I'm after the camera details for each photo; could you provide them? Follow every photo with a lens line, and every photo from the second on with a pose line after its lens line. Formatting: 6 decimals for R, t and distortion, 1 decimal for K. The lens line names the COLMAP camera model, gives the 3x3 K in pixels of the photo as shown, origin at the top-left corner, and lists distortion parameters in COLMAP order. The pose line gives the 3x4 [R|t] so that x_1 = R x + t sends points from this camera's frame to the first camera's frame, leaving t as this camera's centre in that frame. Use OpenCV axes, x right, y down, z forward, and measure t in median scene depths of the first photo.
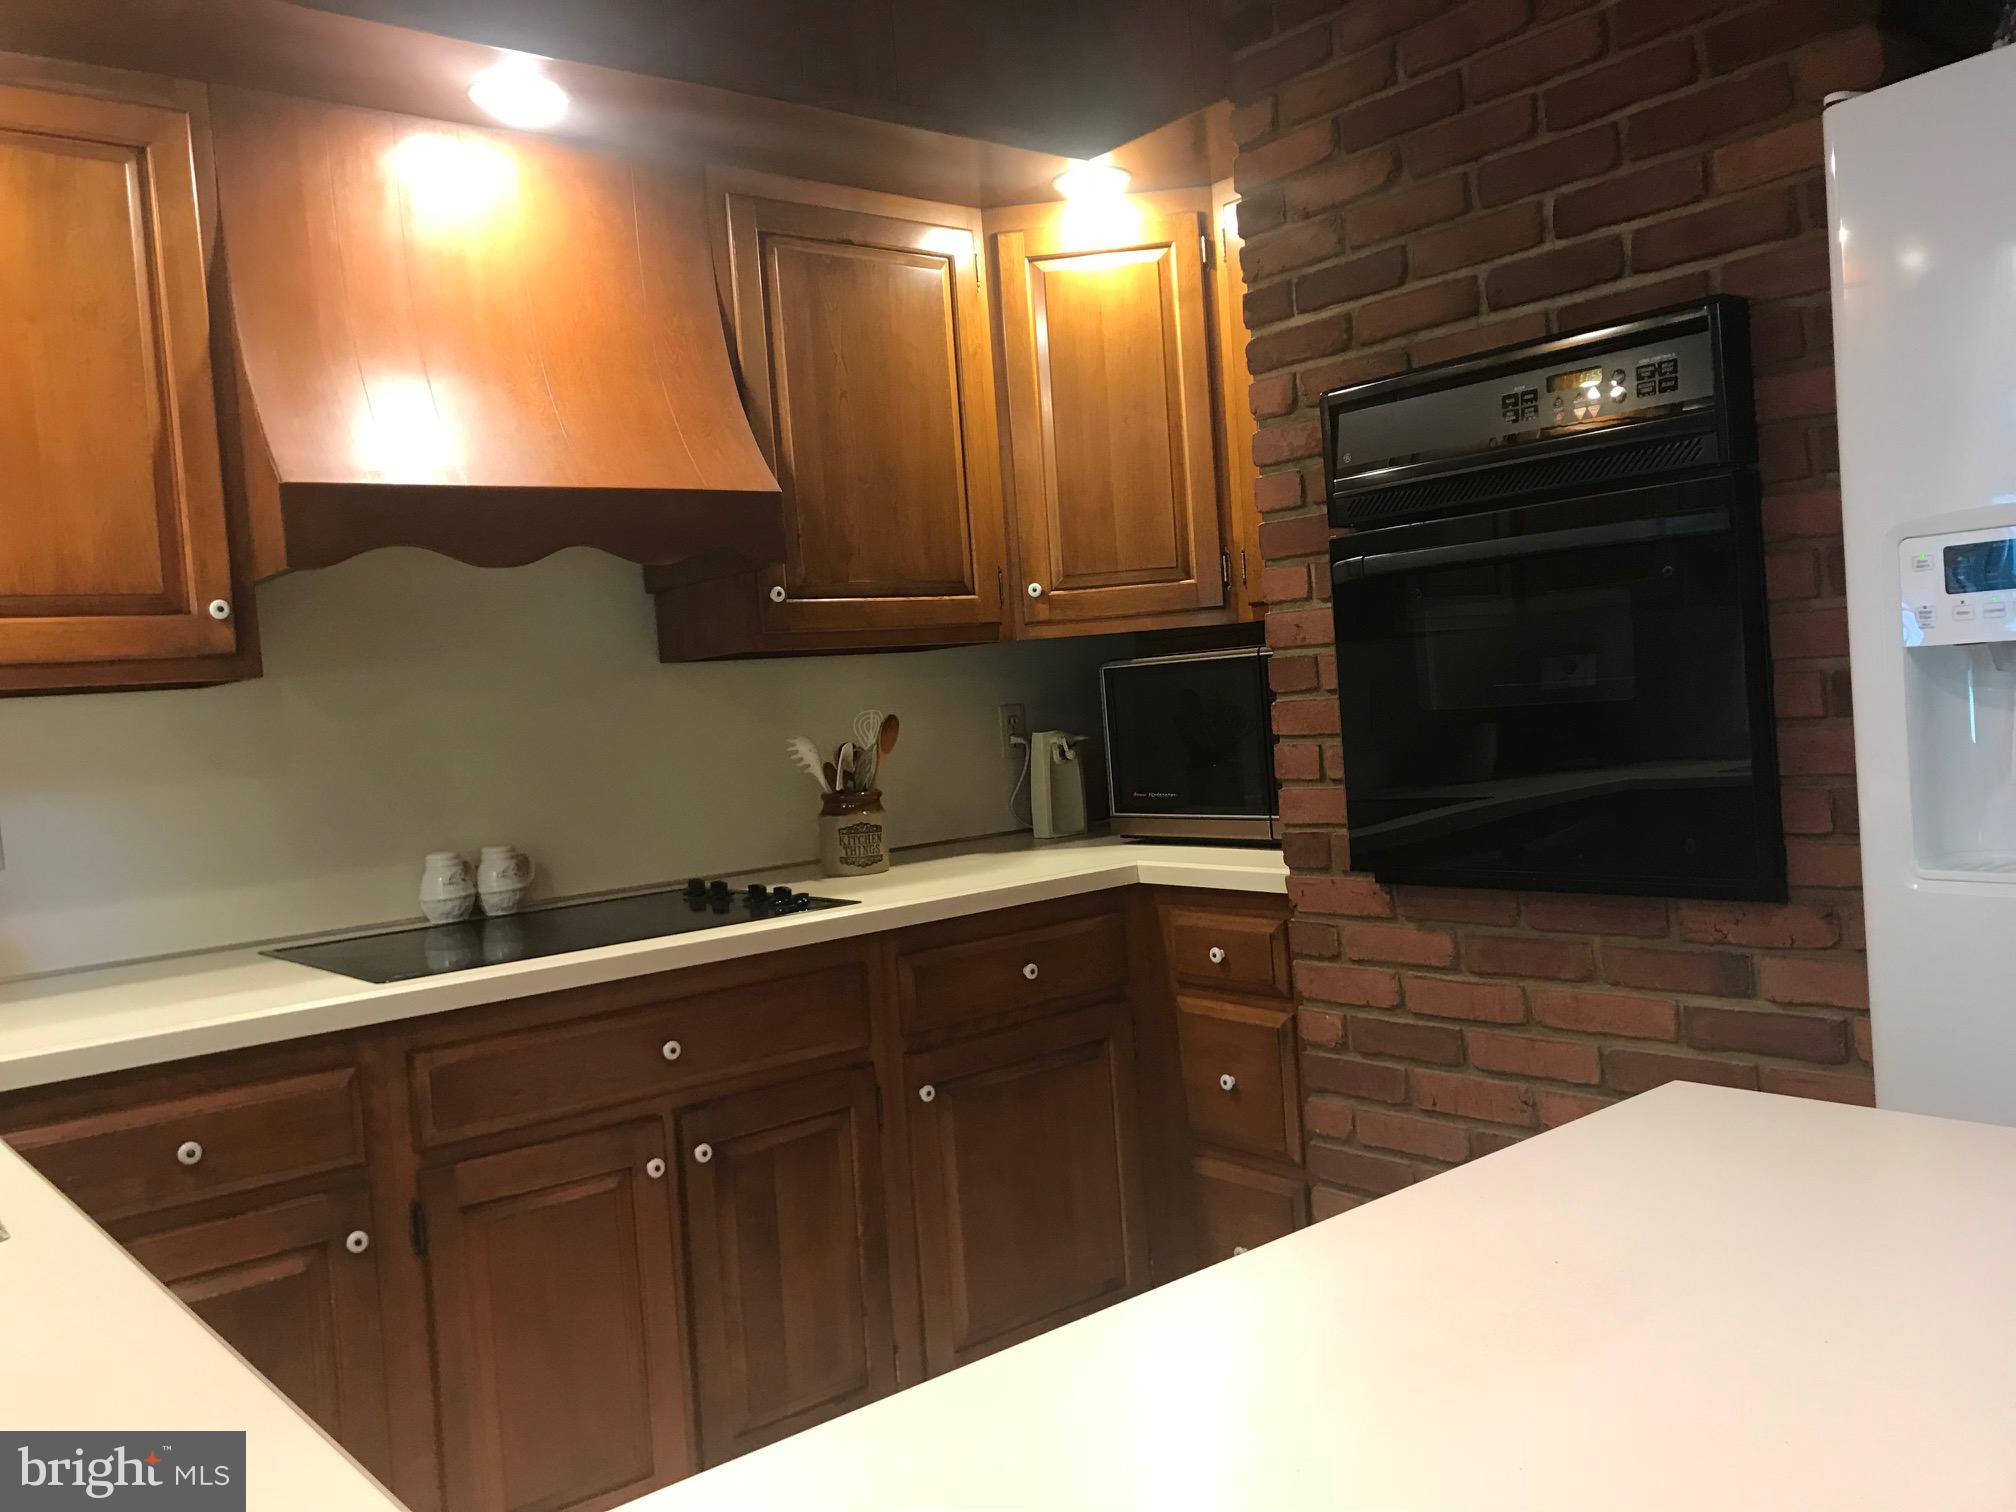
lens RADIAL K [[1651.1, 0, 1021.3], [0, 1651.1, 743.8], [0, 0, 1]] dist [0.027819, -0.031780]
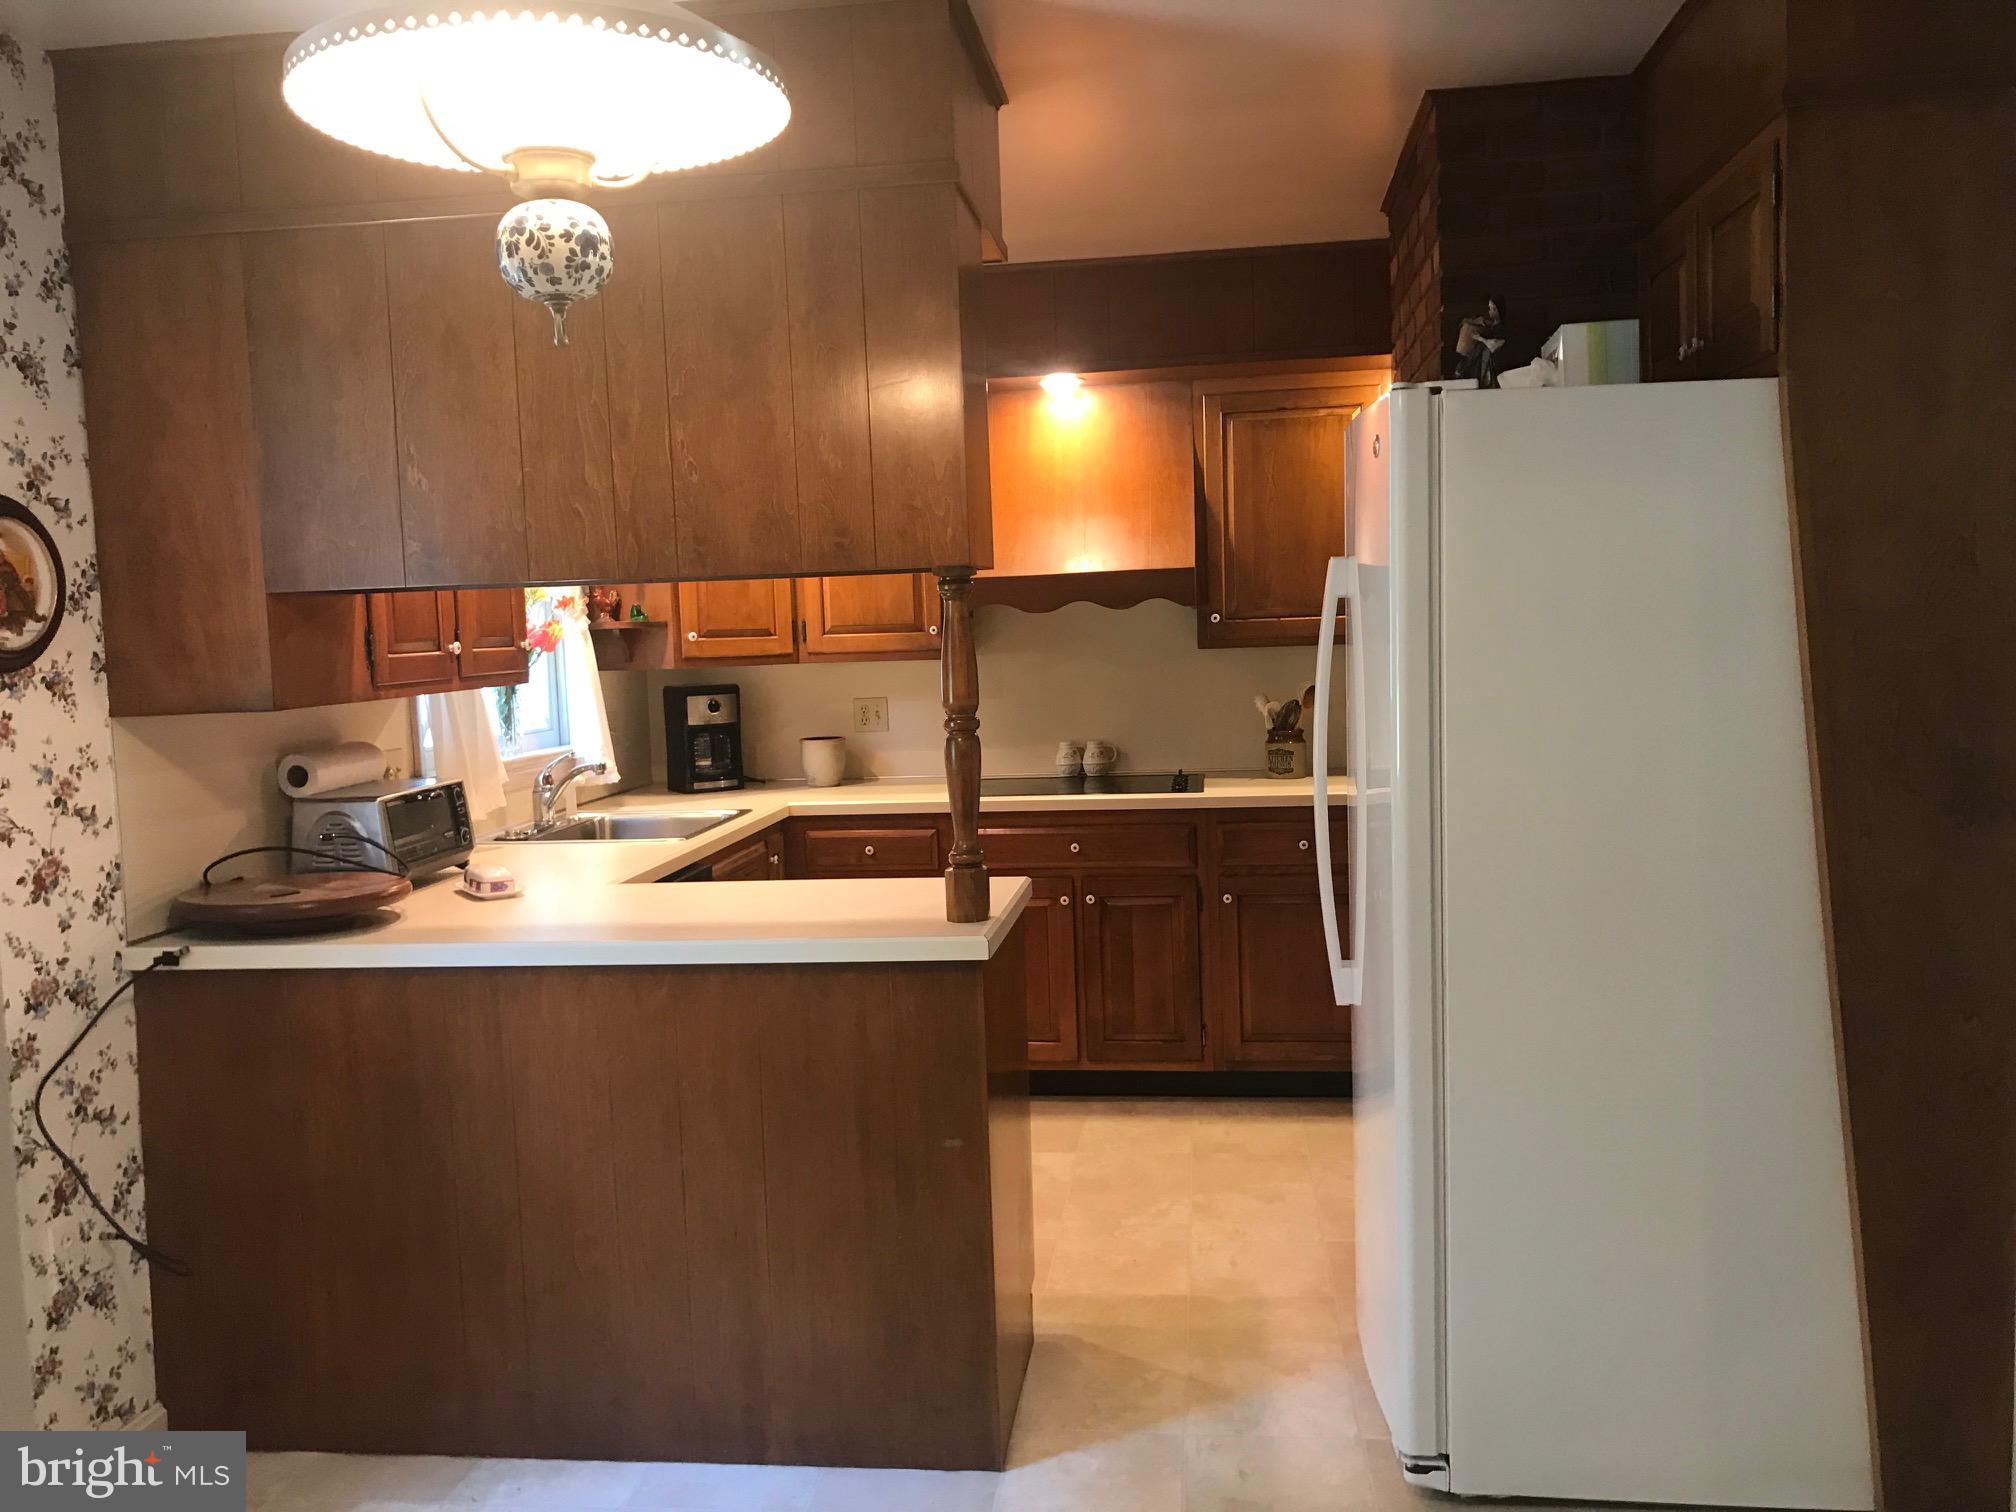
lens RADIAL K [[1651.1, 0, 1001.9], [0, 1651.1, 748.1], [0, 0, 1]] dist [0.027819, -0.031780]
pose [[0.677234, 0.104034, -0.728375, 1.104050], [-0.037648, 0.993556, 0.106906, -0.144151], [0.734804, -0.044979, 0.676787, -0.430228]]
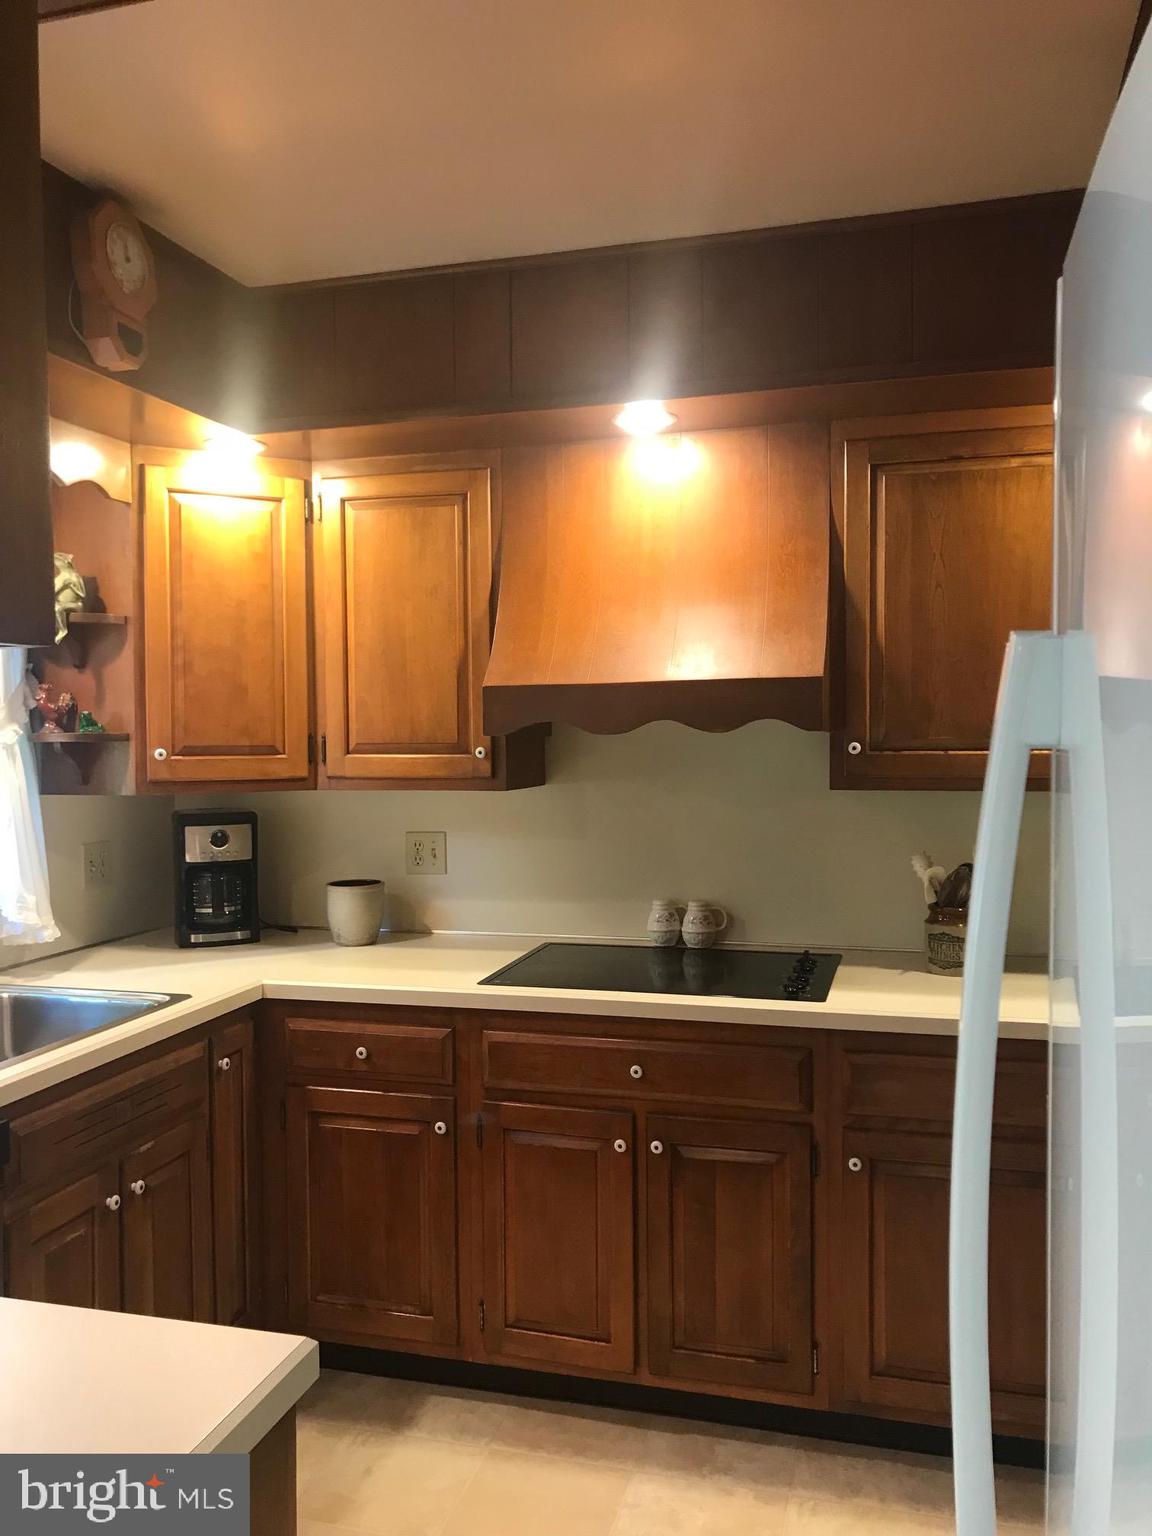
lens RADIAL K [[1258.0, 0, 582.3], [0, 1258.0, 762.4], [0, 0, 1]] dist [0.027819, -0.031780]
pose [[0.563681, 0.089559, -0.821123, 0.586970], [-0.057338, 0.995949, 0.069266, -0.146402], [0.824000, 0.008038, 0.566532, 0.285943]]
